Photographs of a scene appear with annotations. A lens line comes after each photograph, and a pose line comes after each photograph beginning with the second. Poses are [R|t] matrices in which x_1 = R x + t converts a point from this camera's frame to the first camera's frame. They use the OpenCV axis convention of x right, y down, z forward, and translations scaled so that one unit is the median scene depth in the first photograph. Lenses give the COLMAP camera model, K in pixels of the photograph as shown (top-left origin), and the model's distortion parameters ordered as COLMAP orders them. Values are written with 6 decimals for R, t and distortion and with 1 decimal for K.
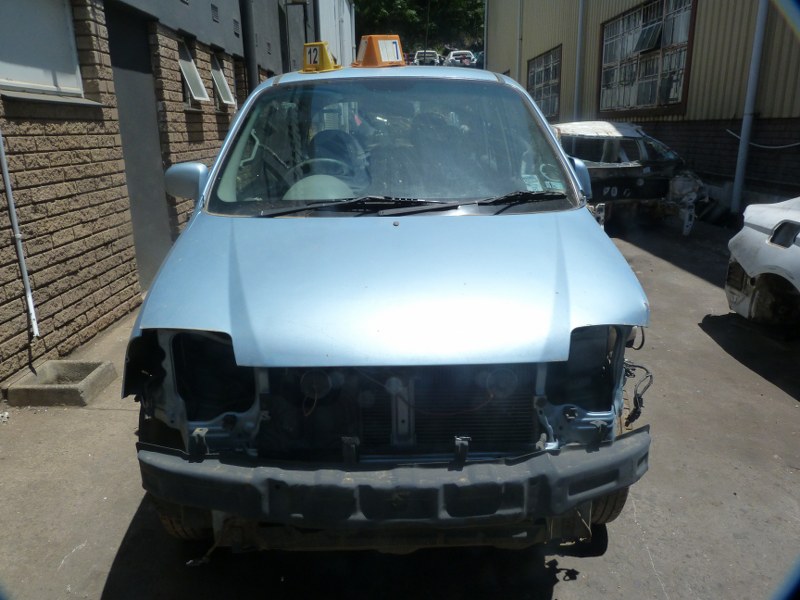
lens RADIAL K [[592.6, 0, 400.0], [0, 592.6, 300.0], [0, 0, 1]] dist [-0.016099, 0.004592]
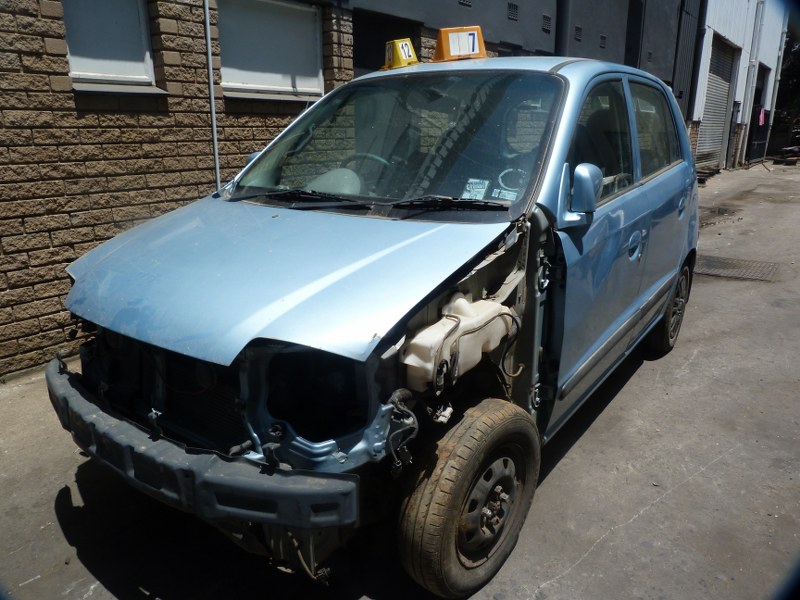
lens RADIAL K [[597.9, 0, 391.7], [0, 597.9, 302.3], [0, 0, 1]] dist [-0.023169, 0.000526]
pose [[0.792942, 0.185483, -0.580379, 0.439567], [-0.182079, 0.981146, 0.064799, -0.046853], [0.581456, 0.054293, 0.811764, 0.153148]]
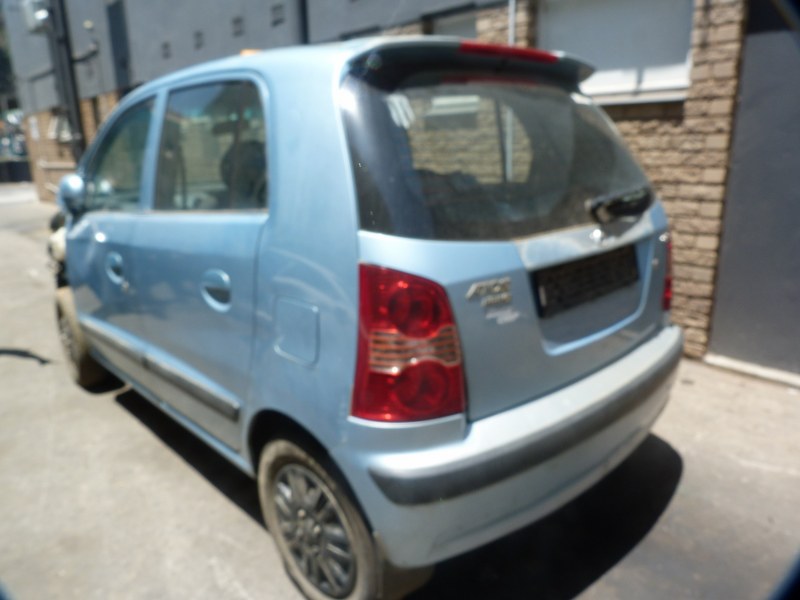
lens RADIAL K [[597.9, 0, 391.7], [0, 597.9, 302.3], [0, 0, 1]] dist [-0.023169, 0.000526]
pose [[-0.753329, 0.201794, -0.625920, 0.449142], [-0.148444, 0.875021, 0.460764, -0.503625], [0.640672, 0.440021, -0.629223, 1.732268]]
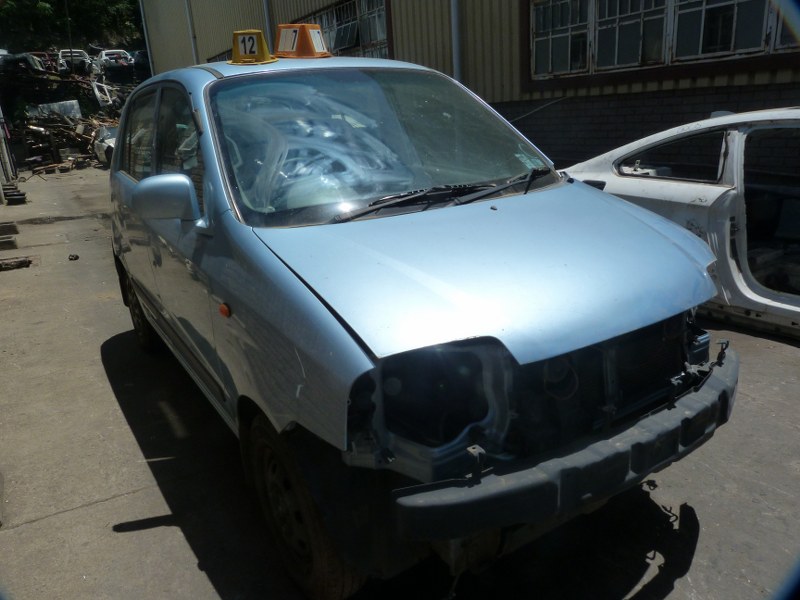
lens RADIAL K [[592.6, 0, 400.0], [0, 592.6, 300.0], [0, 0, 1]] dist [-0.016099, 0.004592]
pose [[0.853962, -0.199329, 0.480642, -0.368382], [0.198961, 0.978608, 0.052345, -0.032994], [-0.480794, 0.050929, 0.875353, 0.110084]]
